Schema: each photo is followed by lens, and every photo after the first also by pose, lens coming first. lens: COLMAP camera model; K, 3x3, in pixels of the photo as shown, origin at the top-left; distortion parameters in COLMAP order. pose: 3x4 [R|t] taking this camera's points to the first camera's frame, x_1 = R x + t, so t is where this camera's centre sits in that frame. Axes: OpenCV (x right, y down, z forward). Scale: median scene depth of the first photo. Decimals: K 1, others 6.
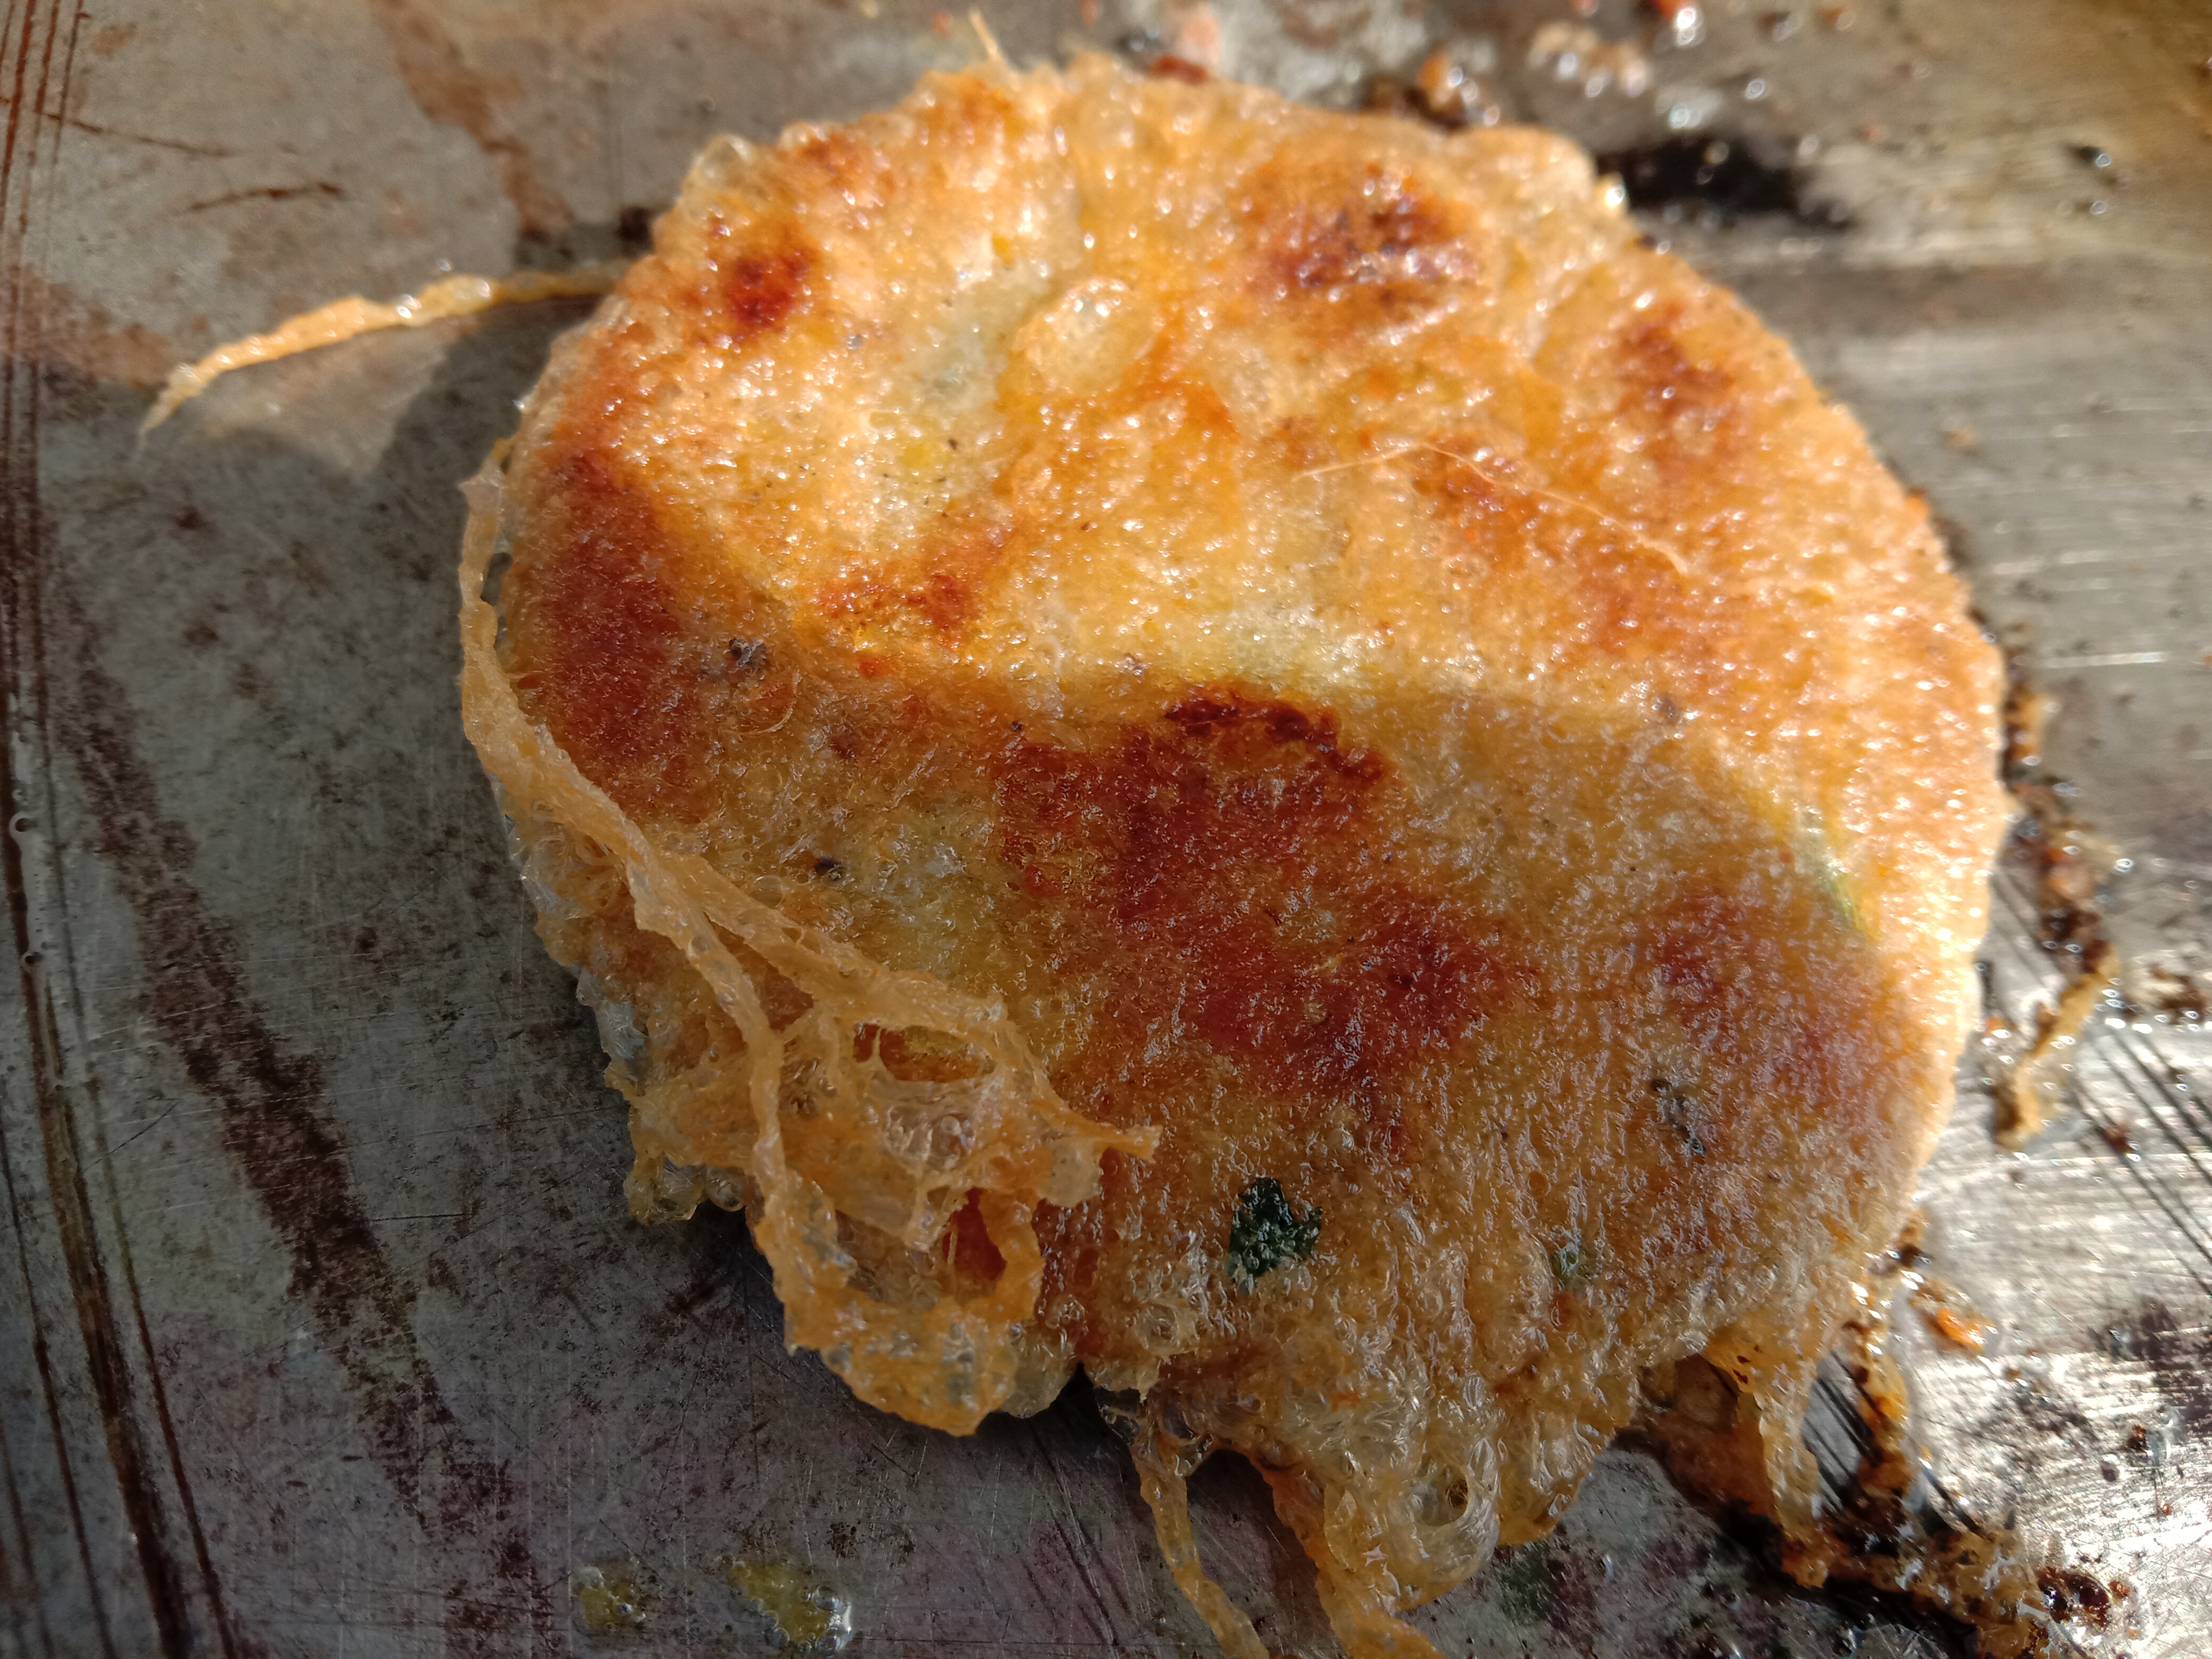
lens RADIAL K [[1826.3, 0, 1054.0], [0, 1826.3, 867.9], [0, 0, 1]] dist [-0.001833, -0.091925]
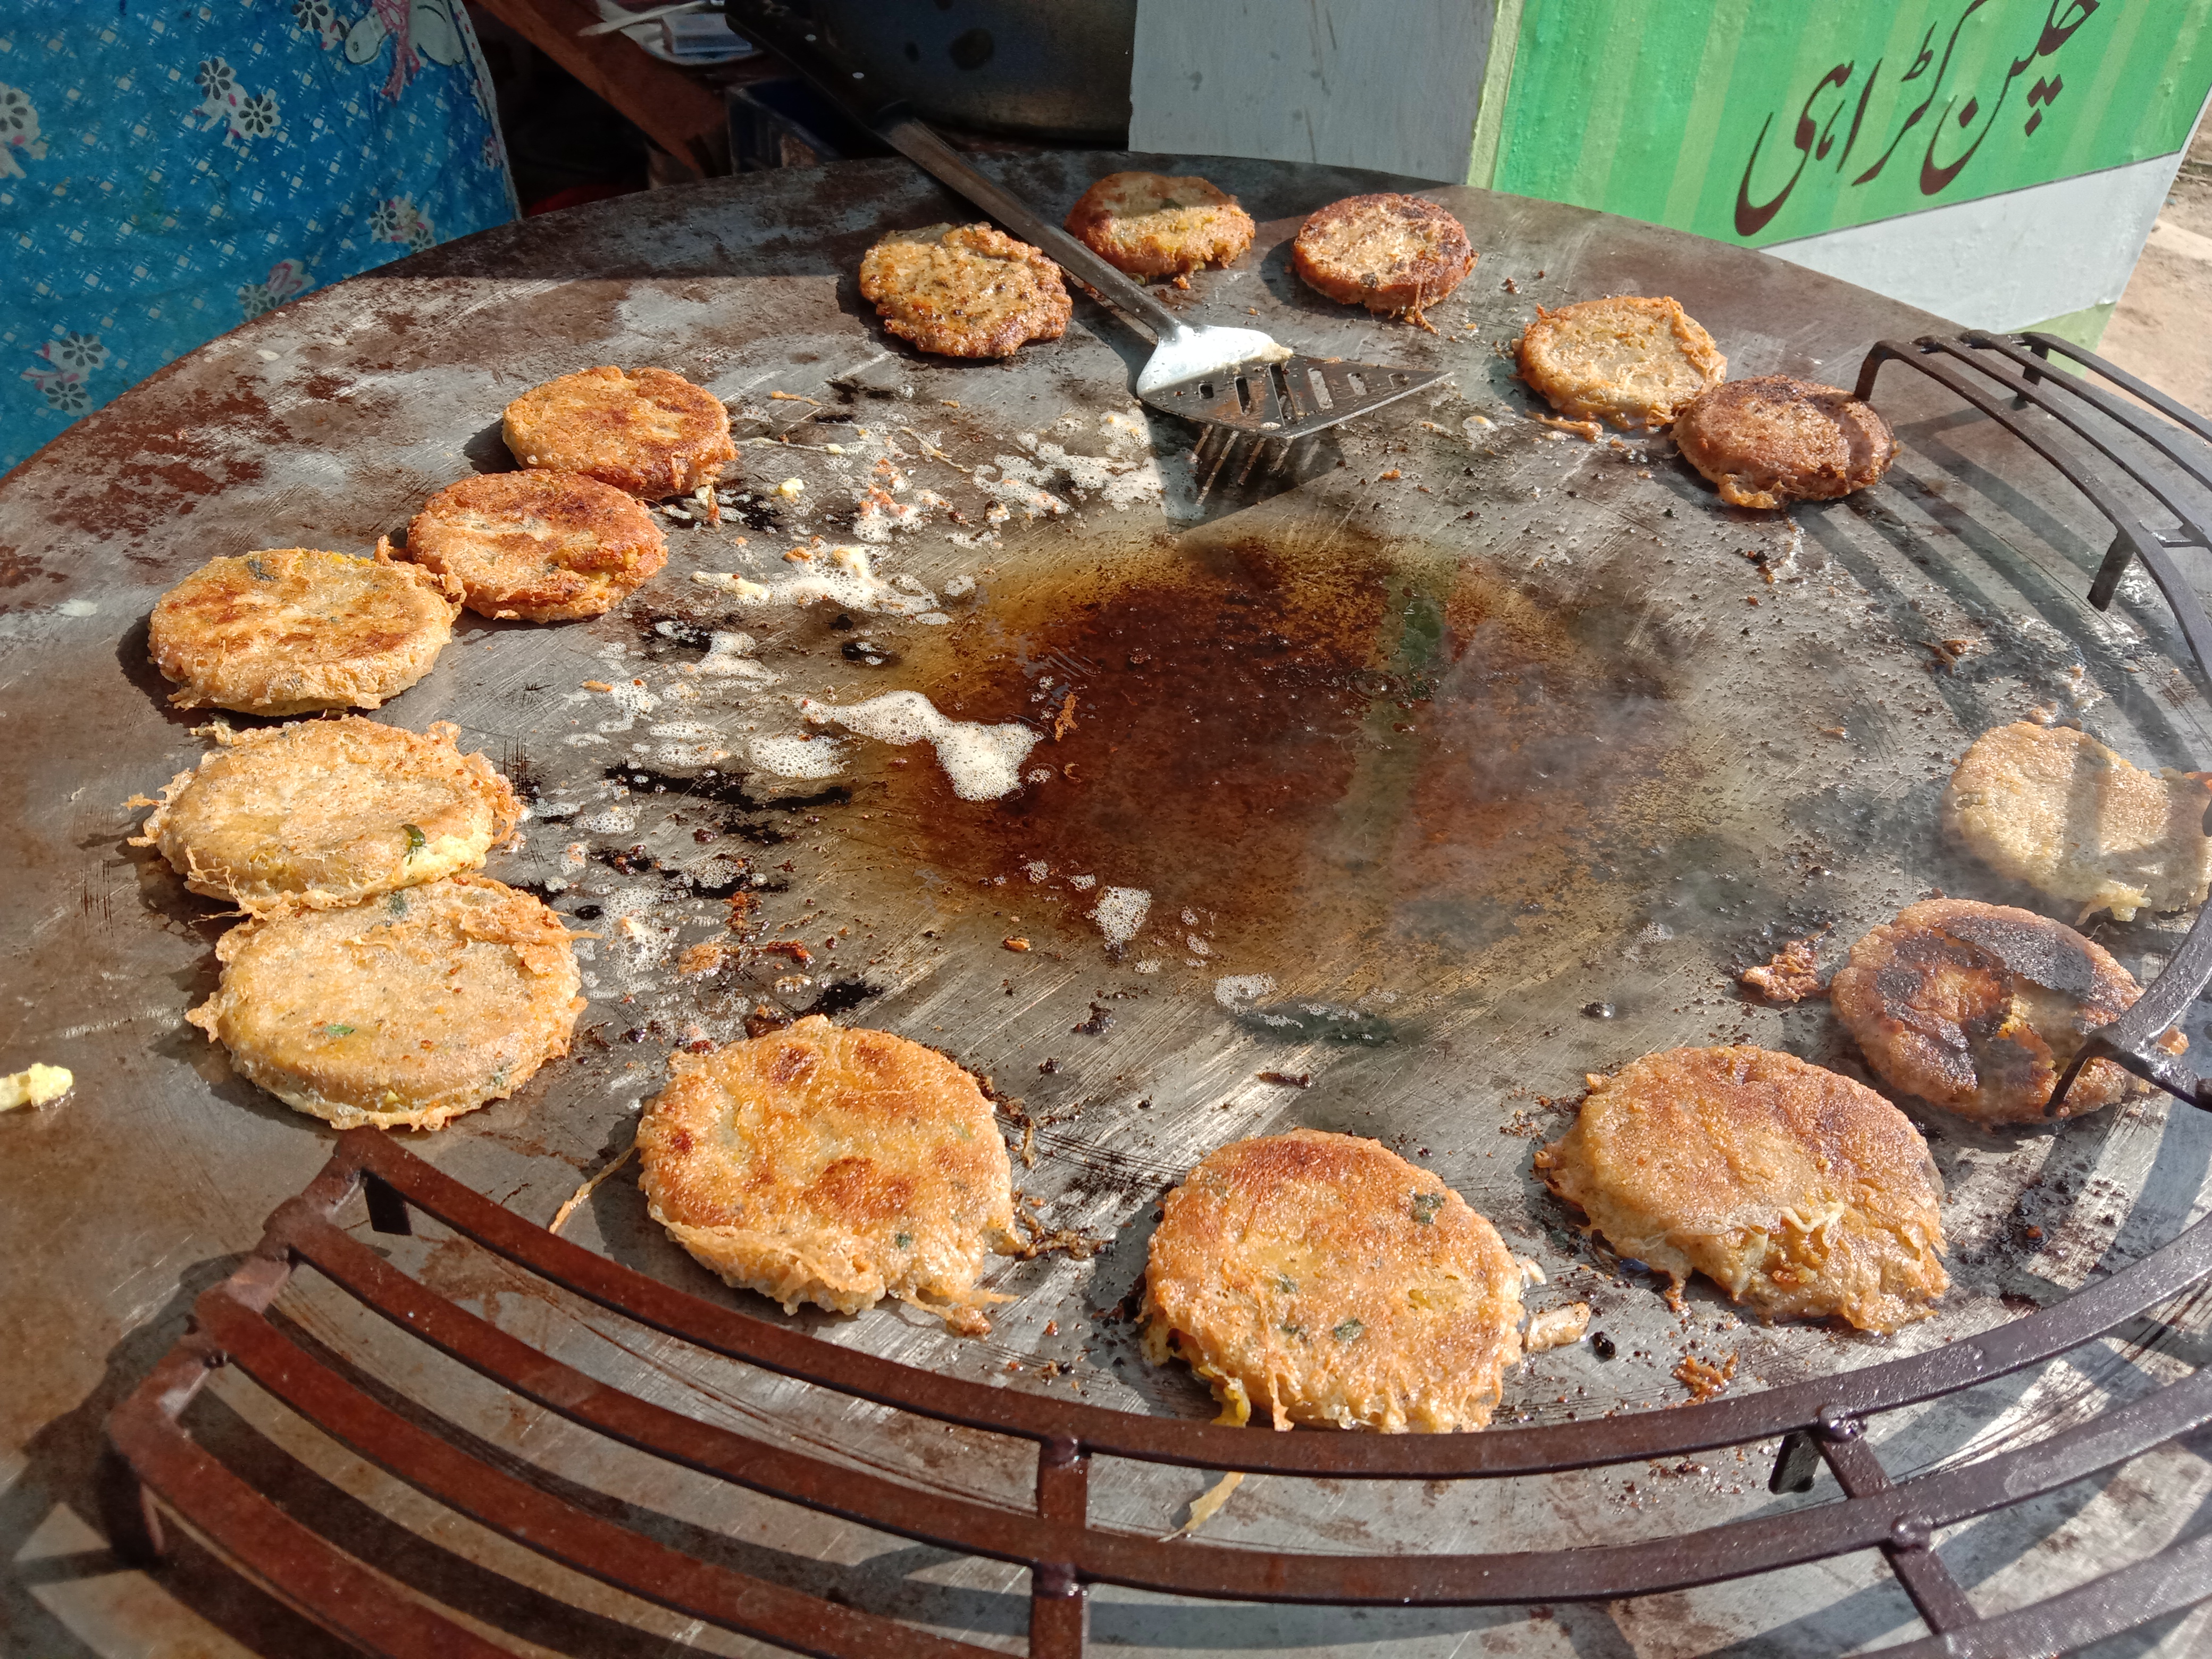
lens RADIAL K [[1814.6, 0, 1106.0], [0, 1814.6, 829.5], [0, 0, 1]] dist [0.126819, -0.356941]
pose [[0.764453, -0.398886, 0.506460, -1.216124], [0.554590, 0.807442, -0.201163, 0.471252], [-0.328696, 0.434657, 0.838470, -3.051929]]
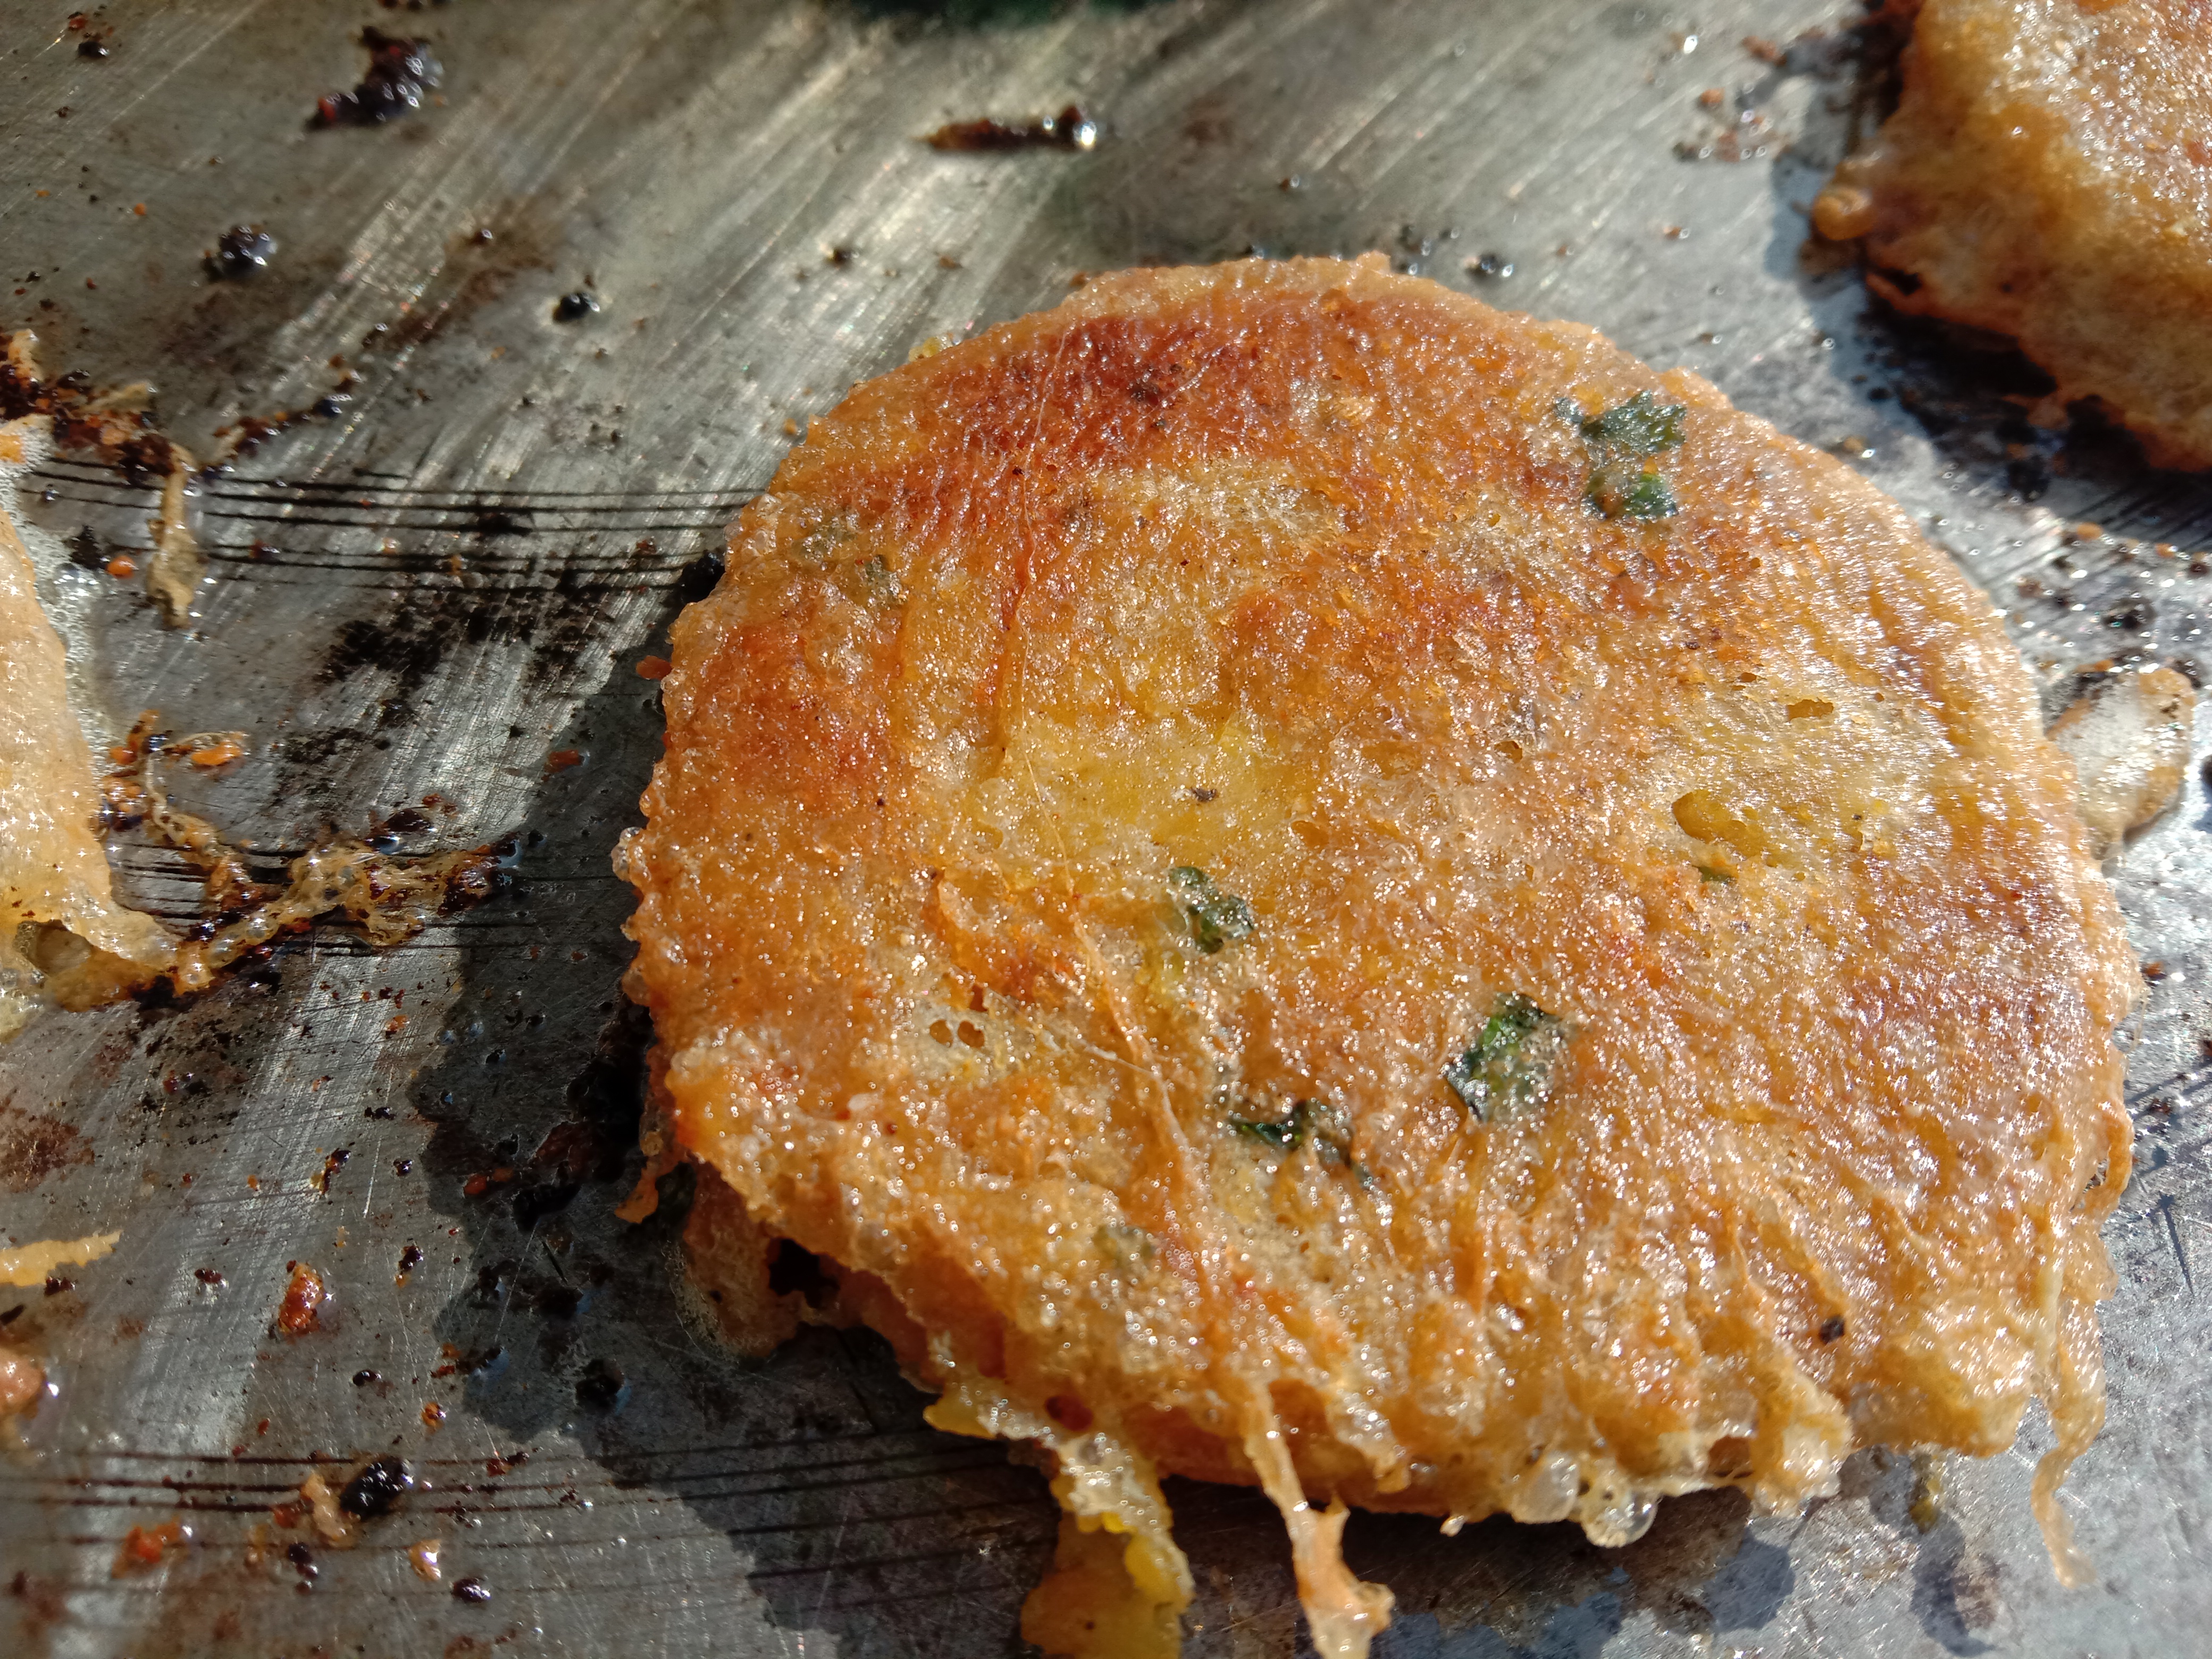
lens RADIAL K [[1895.1, 0, 1109.5], [0, 1895.1, 818.8], [0, 0, 1]] dist [-0.001458, -0.090417]
pose [[0.572483, -0.732426, 0.368531, 0.314889], [0.716248, 0.665500, 0.209995, 0.409637], [-0.399063, 0.143742, 0.905587, -0.356853]]
